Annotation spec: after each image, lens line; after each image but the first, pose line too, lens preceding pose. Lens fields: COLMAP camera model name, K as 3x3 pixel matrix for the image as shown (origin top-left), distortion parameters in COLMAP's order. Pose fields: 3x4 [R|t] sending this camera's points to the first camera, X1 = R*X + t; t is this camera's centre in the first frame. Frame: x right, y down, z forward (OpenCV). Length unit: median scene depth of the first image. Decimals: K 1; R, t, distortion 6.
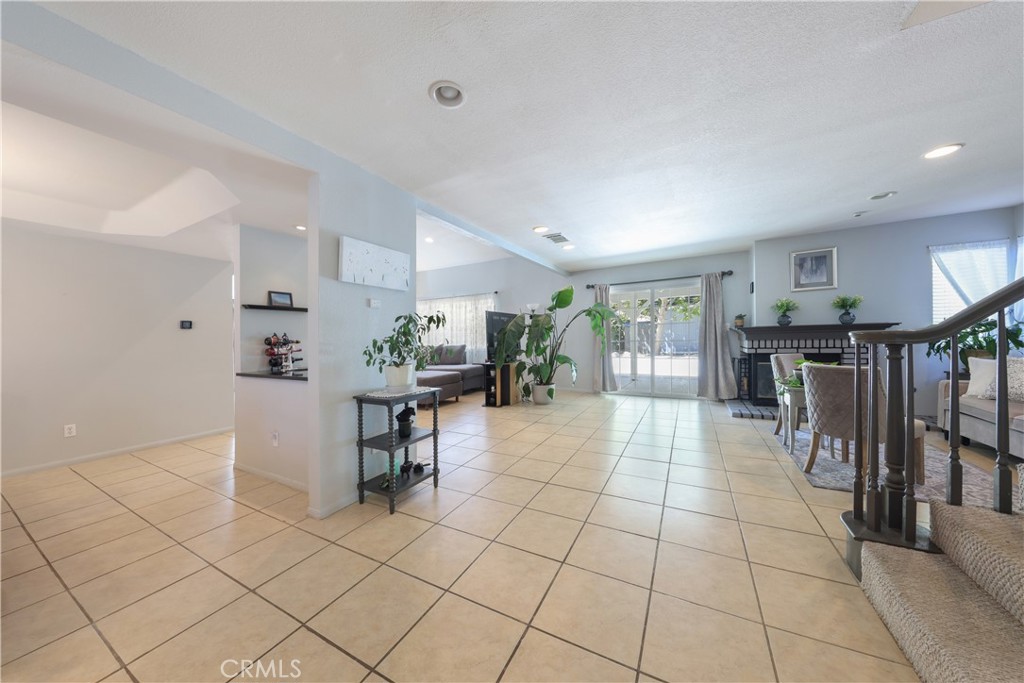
lens RADIAL K [[331.1, 0, 513.9], [0, 331.1, 345.8], [0, 0, 1]] dist [0.000524, -0.000108]
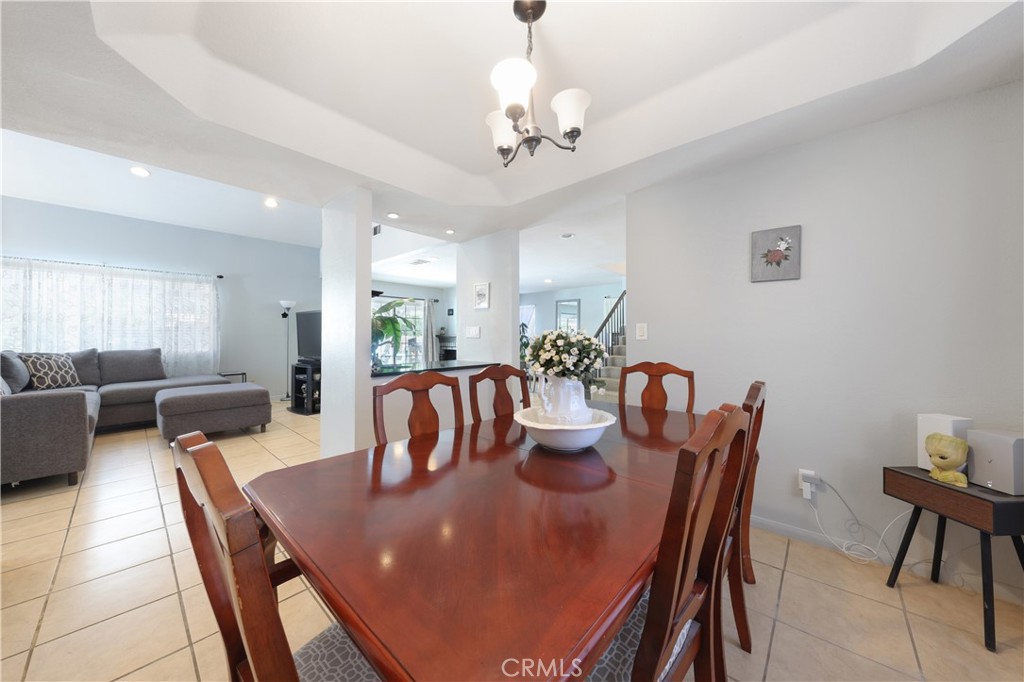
lens RADIAL K [[337.8, 0, 508.4], [0, 337.8, 331.2], [0, 0, 1]] dist [-0.005713, -0.000026]
pose [[0.235288, 0.042473, 0.970997, -0.977336], [0.023418, 0.998507, -0.049351, 0.019789], [-0.971644, 0.034350, 0.233942, 0.316964]]
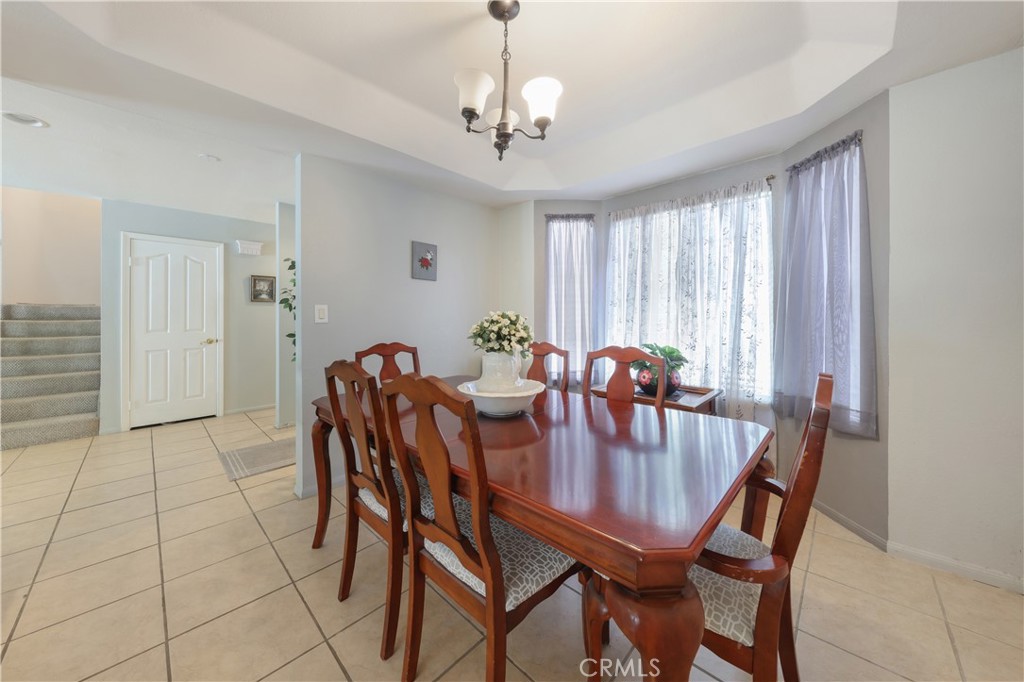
lens RADIAL K [[356.5, 0, 487.8], [0, 356.5, 318.9], [0, 0, 1]] dist [0.001590, 0.000084]
pose [[-0.953703, 0.033291, 0.298903, -0.807802], [0.041315, 0.998934, 0.020566, 0.006719], [-0.297899, 0.031963, -0.954062, 0.625898]]
